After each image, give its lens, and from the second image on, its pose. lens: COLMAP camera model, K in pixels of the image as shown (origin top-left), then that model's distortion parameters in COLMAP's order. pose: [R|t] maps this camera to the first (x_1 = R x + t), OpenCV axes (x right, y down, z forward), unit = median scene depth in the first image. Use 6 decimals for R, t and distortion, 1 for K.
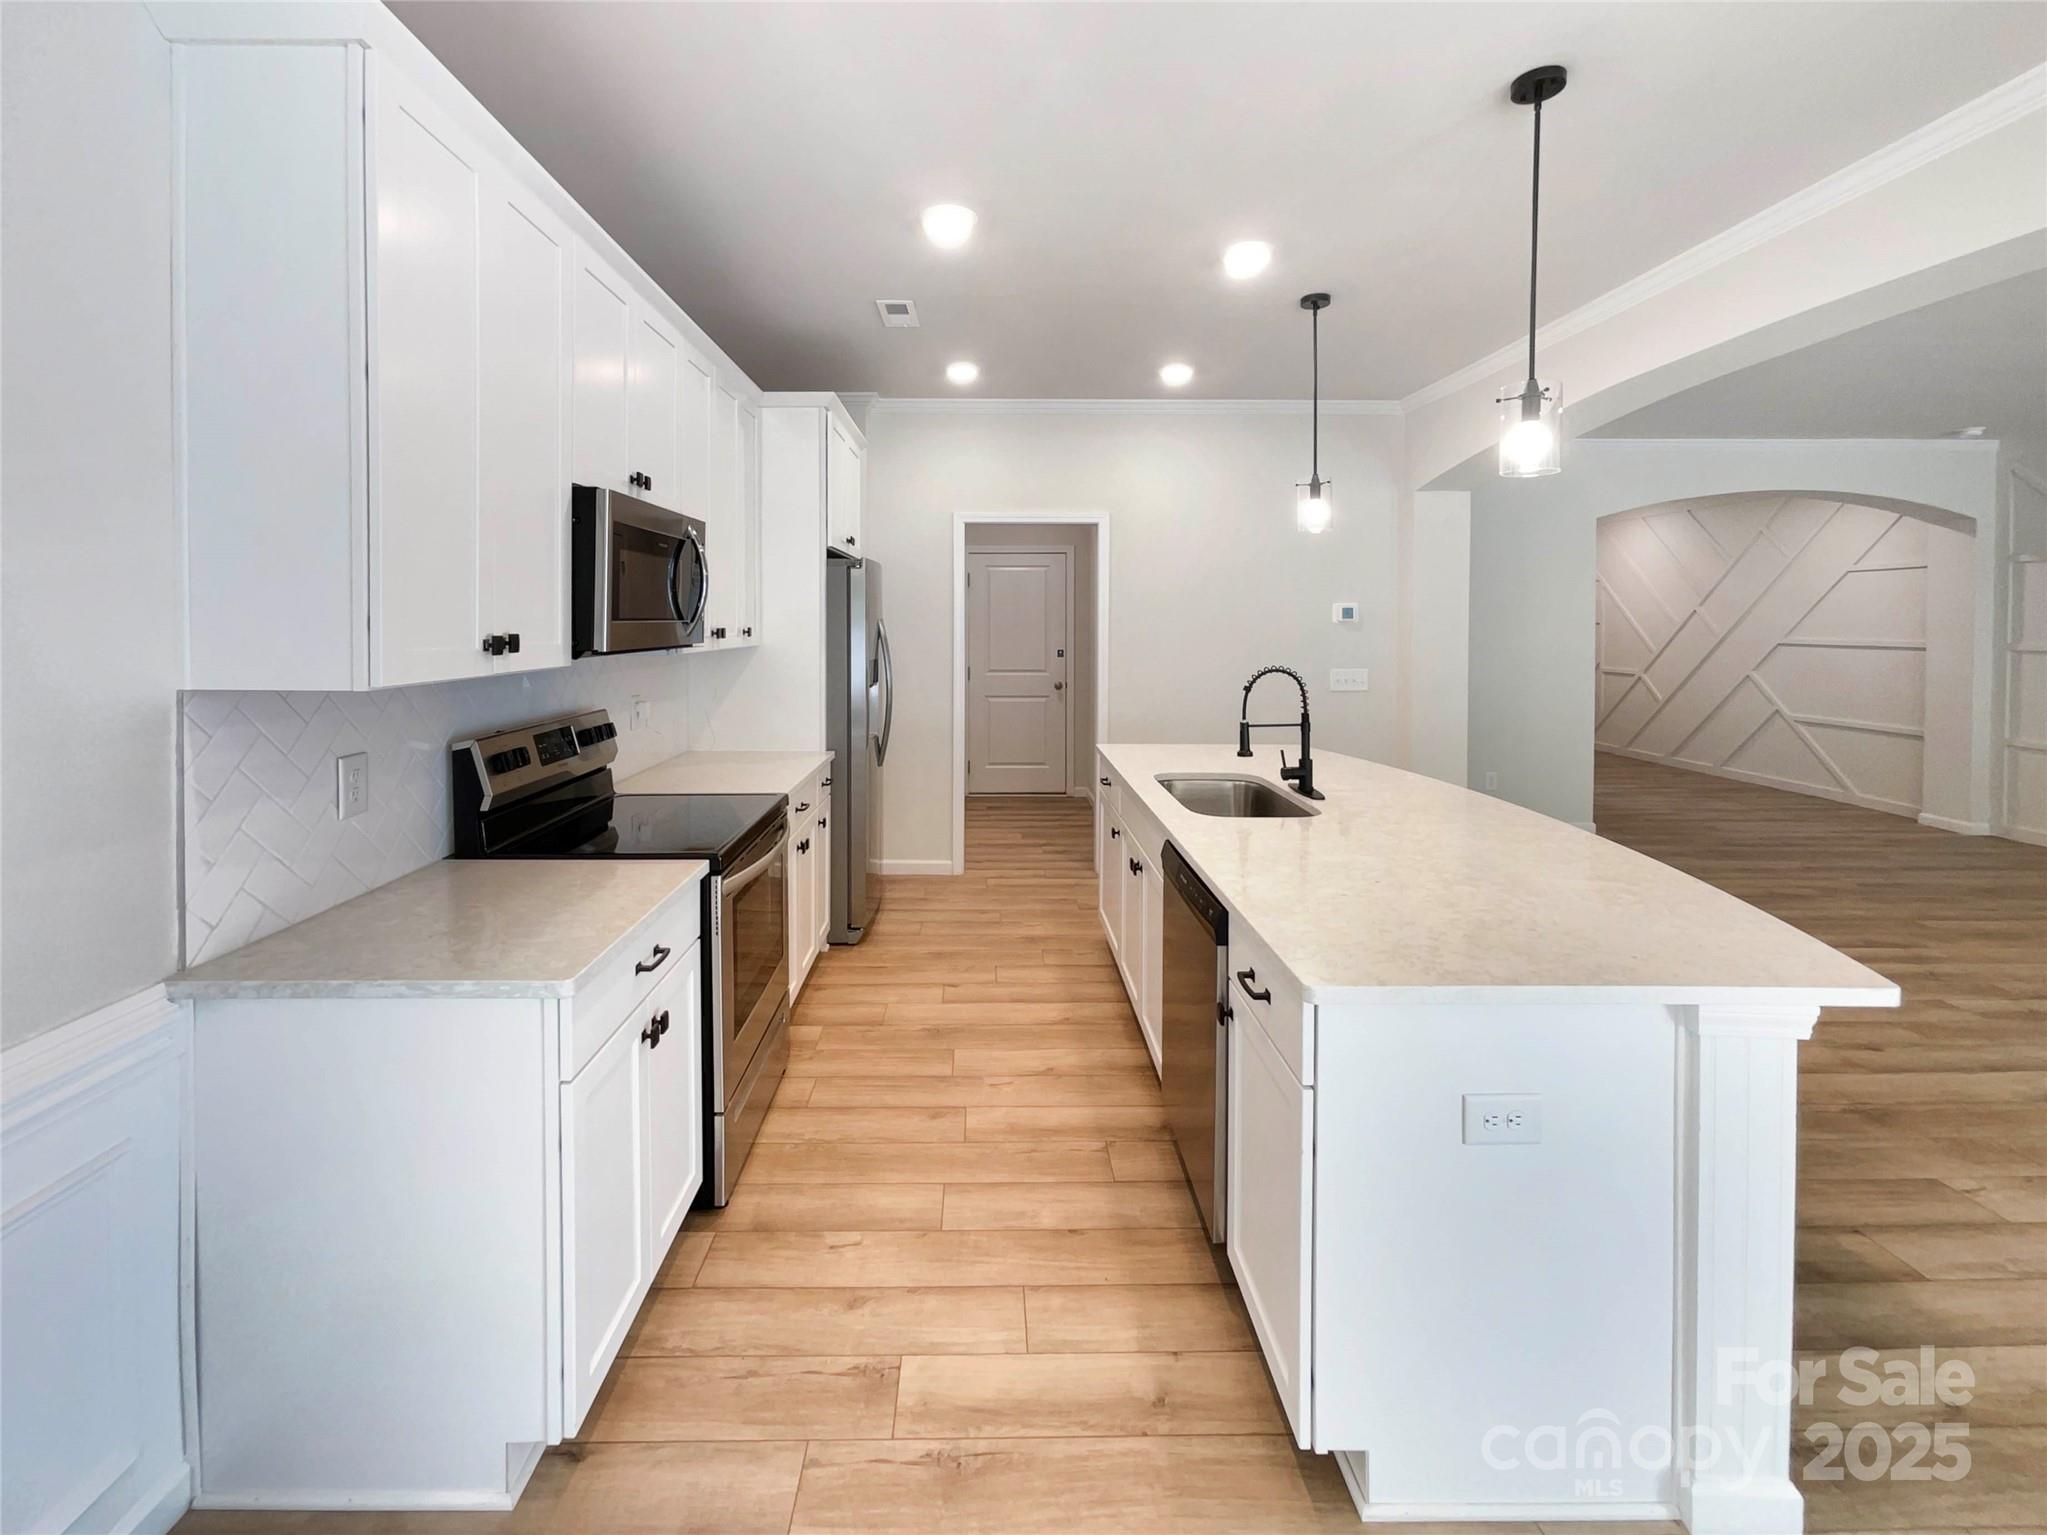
lens RADIAL K [[862.5, 0, 945.6], [0, 862.5, 743.4], [0, 0, 1]] dist [-0.002255, 0.000268]
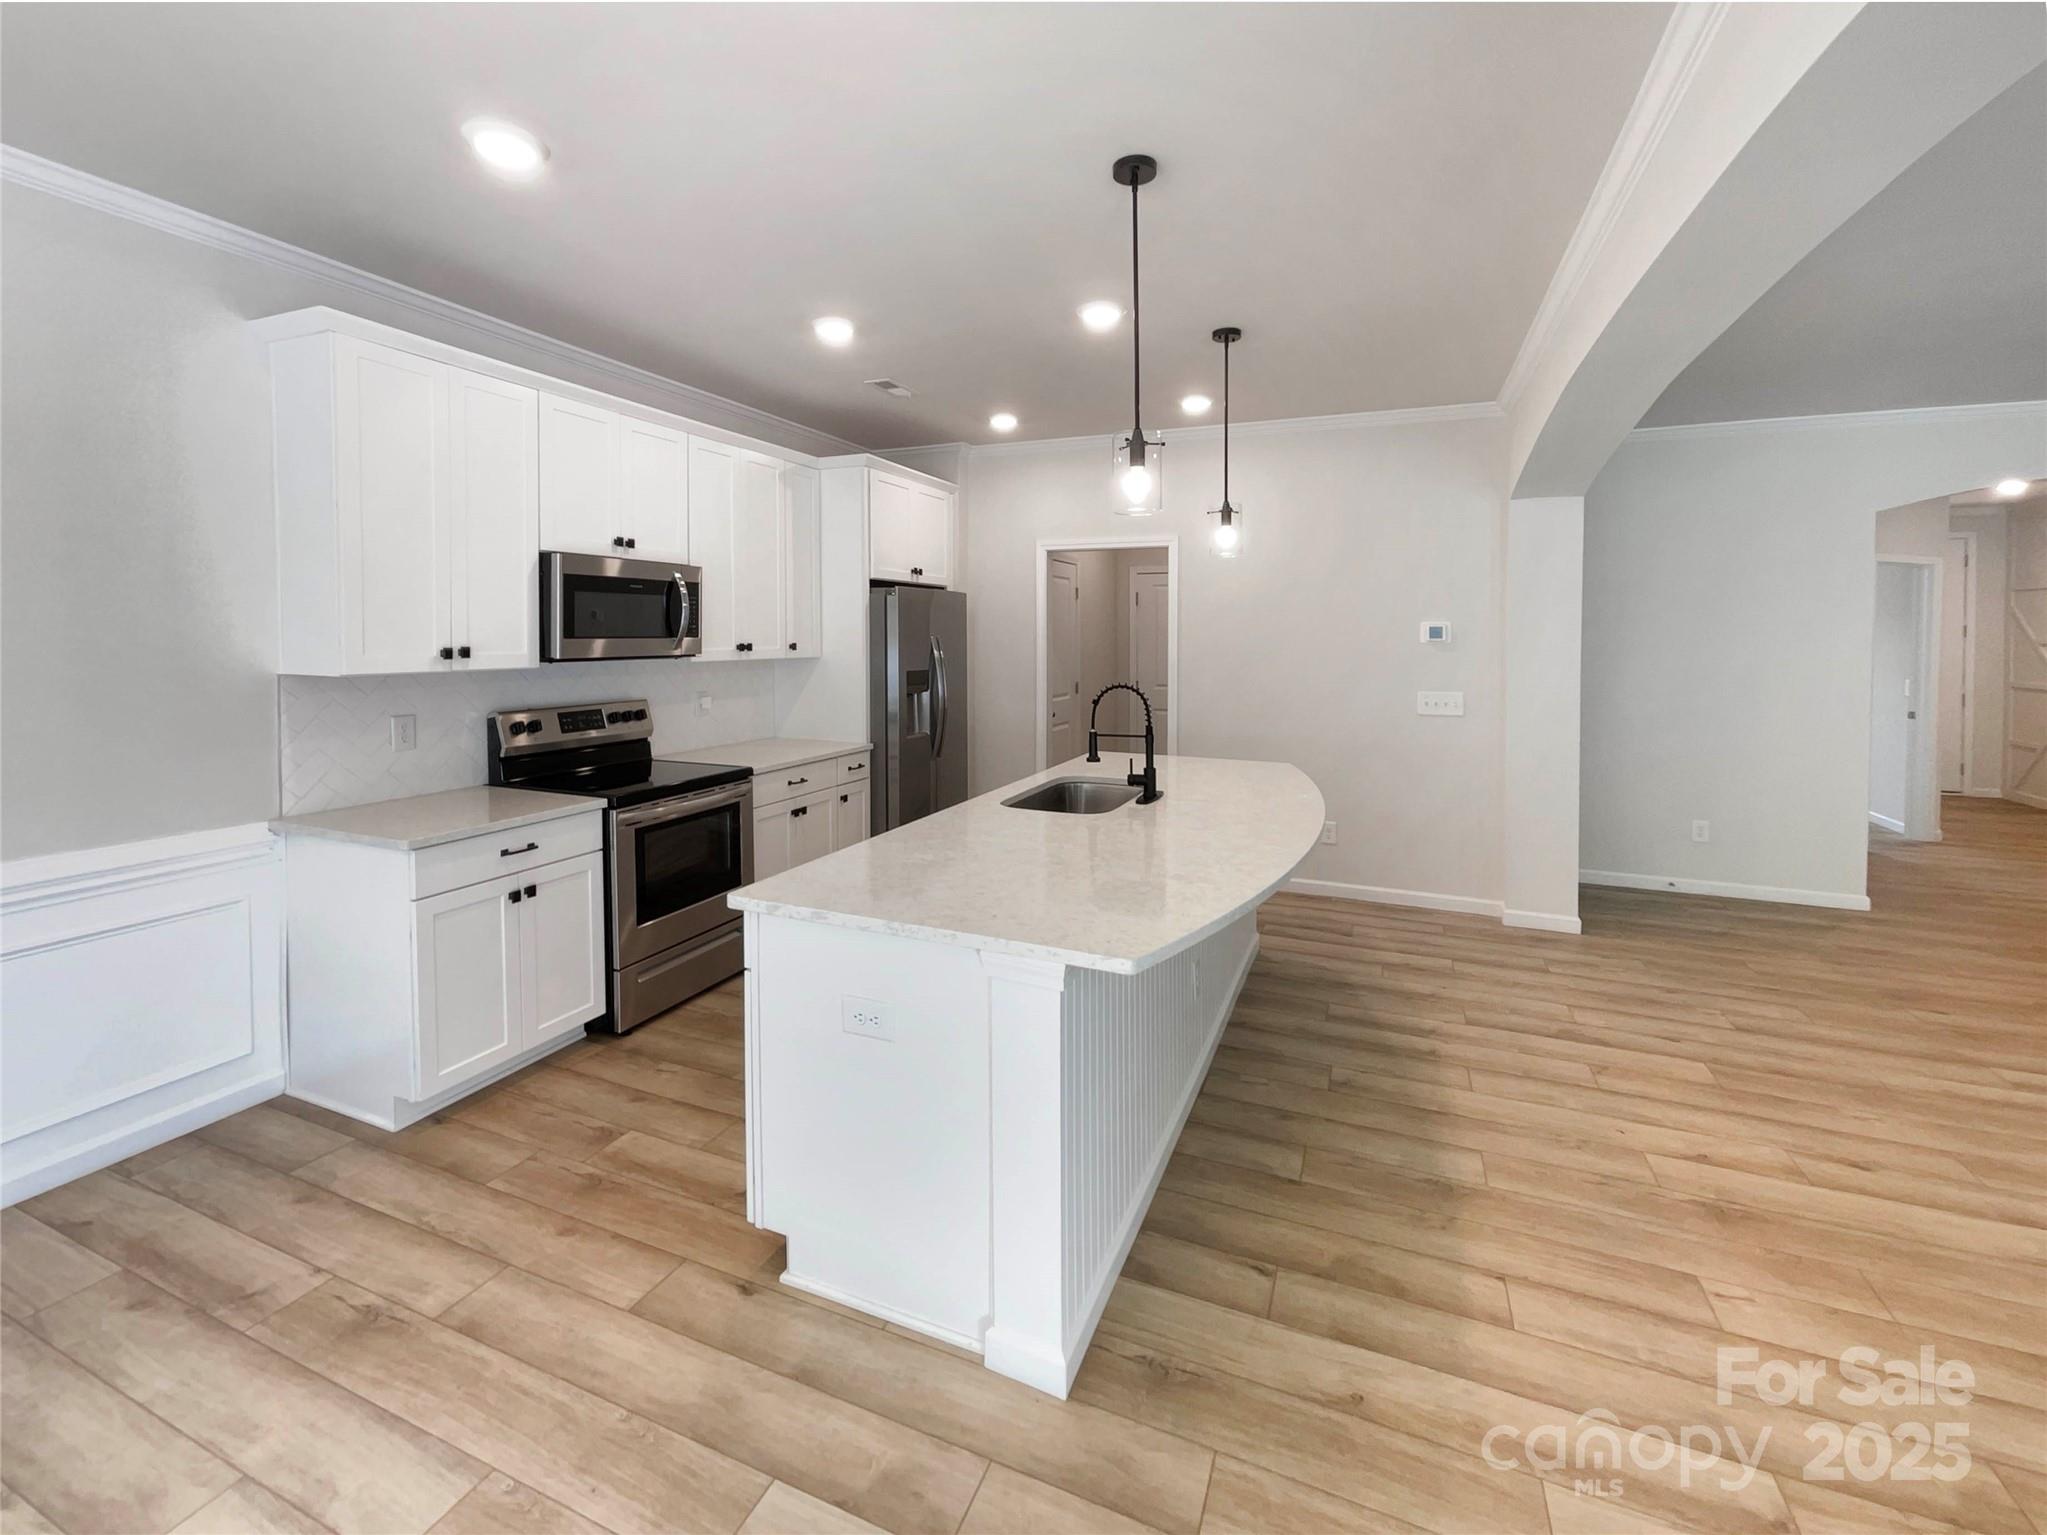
lens RADIAL K [[868.6, 0, 1023.5], [0, 868.6, 767.5], [0, 0, 1]] dist [-0.009341, 0.000081]
pose [[0.918937, 0.064270, -0.389133, 0.916630], [-0.059311, 0.997933, 0.024756, -0.000128], [0.389920, 0.000331, 0.920849, -0.104246]]
